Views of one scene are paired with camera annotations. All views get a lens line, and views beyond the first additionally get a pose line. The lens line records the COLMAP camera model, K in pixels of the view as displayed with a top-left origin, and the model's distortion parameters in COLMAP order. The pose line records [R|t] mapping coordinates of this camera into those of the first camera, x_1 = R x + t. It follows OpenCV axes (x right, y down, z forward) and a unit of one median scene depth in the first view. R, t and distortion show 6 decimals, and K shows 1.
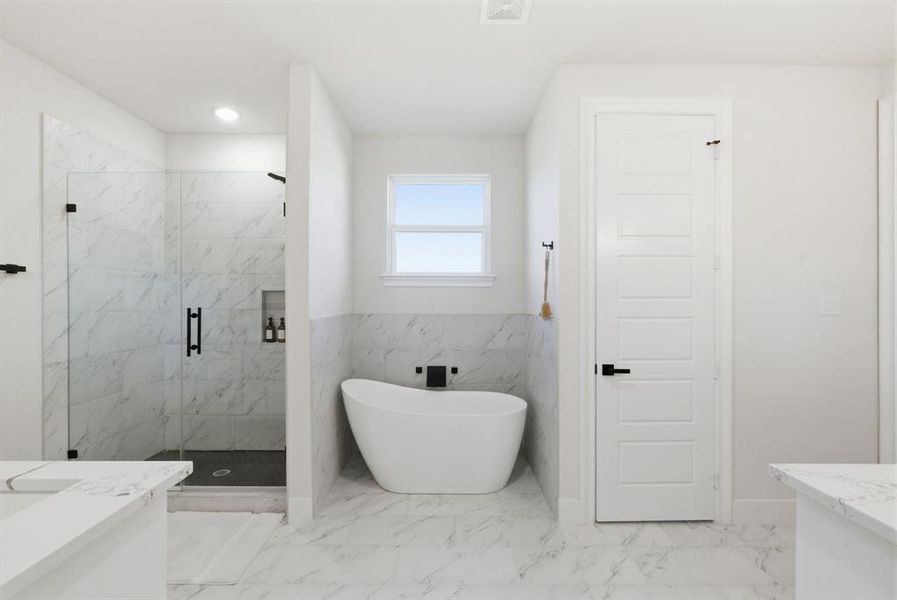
lens RADIAL K [[412.2, 0, 439.6], [0, 412.2, 303.1], [0, 0, 1]] dist [0.006455, -0.002490]
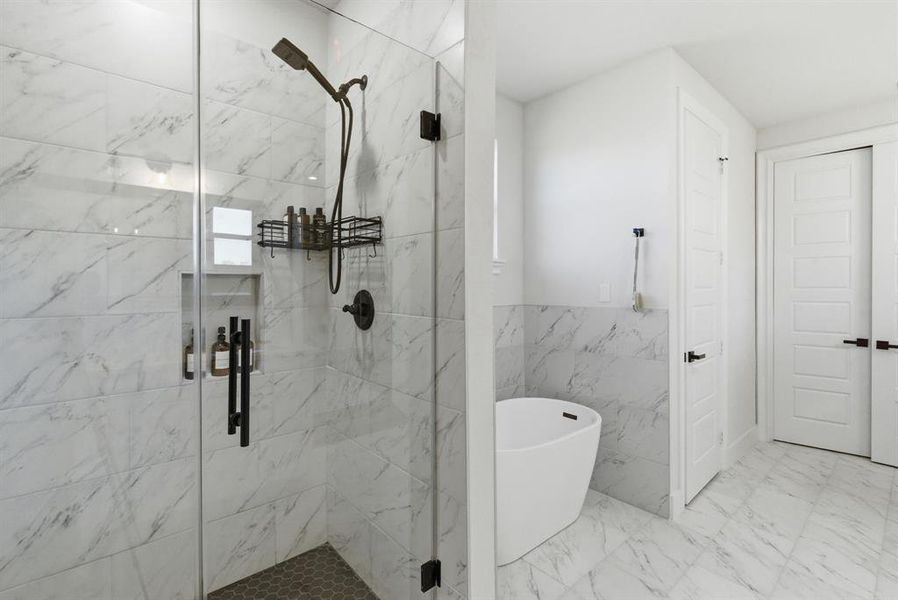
lens RADIAL K [[412.7, 0, 449.3], [0, 412.7, 294.1], [0, 0, 1]] dist [0.006455, -0.002490]
pose [[0.747422, -0.014459, 0.664193, -0.711336], [0.007638, 0.999884, 0.013172, -0.014694], [-0.664306, -0.004772, 0.747445, 0.596029]]
